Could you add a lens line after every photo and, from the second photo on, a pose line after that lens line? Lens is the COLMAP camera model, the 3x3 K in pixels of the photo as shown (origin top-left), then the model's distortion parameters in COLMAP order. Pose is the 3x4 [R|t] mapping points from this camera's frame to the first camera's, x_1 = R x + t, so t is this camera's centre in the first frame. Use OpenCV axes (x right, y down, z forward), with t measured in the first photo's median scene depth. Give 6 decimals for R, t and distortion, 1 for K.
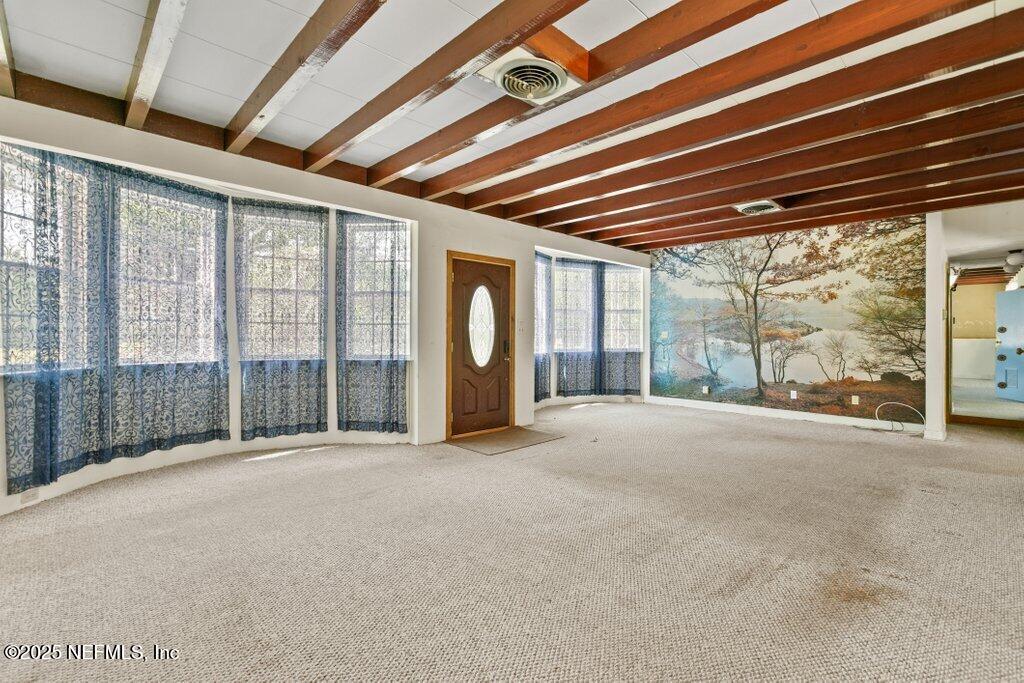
lens RADIAL K [[457.8, 0, 507.6], [0, 457.8, 339.3], [0, 0, 1]] dist [-0.001438, 0.000649]
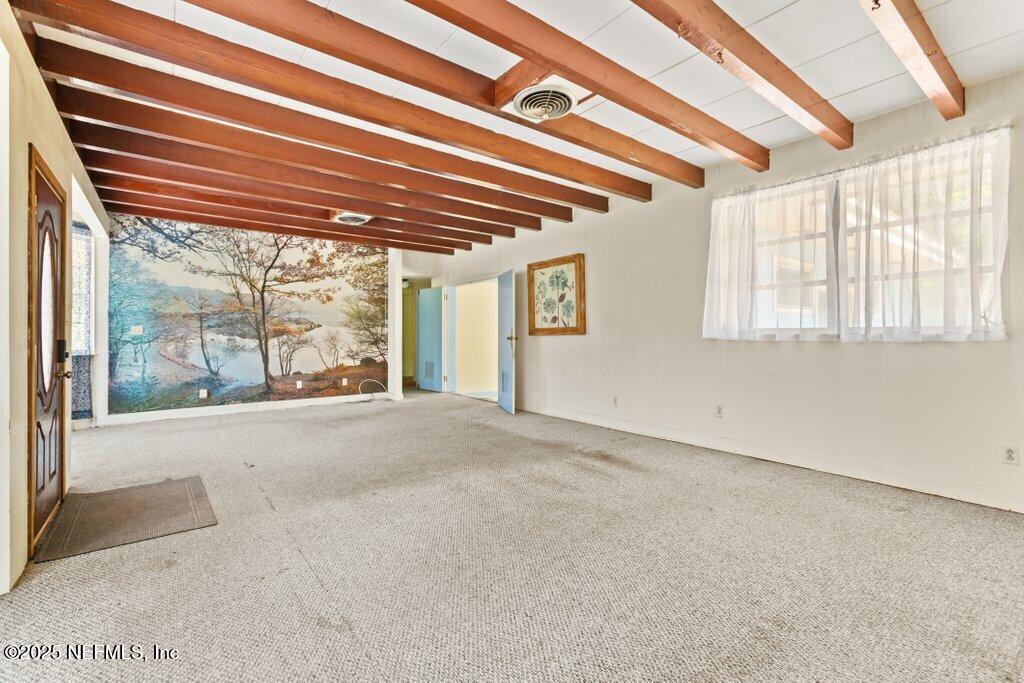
lens RADIAL K [[457.8, 0, 507.8], [0, 457.8, 333.9], [0, 0, 1]] dist [-0.001438, 0.000649]
pose [[0.123902, -0.006053, 0.992276, -0.408630], [0.010862, 0.999930, 0.004743, -0.001202], [-0.992235, 0.010191, 0.123959, 0.362560]]
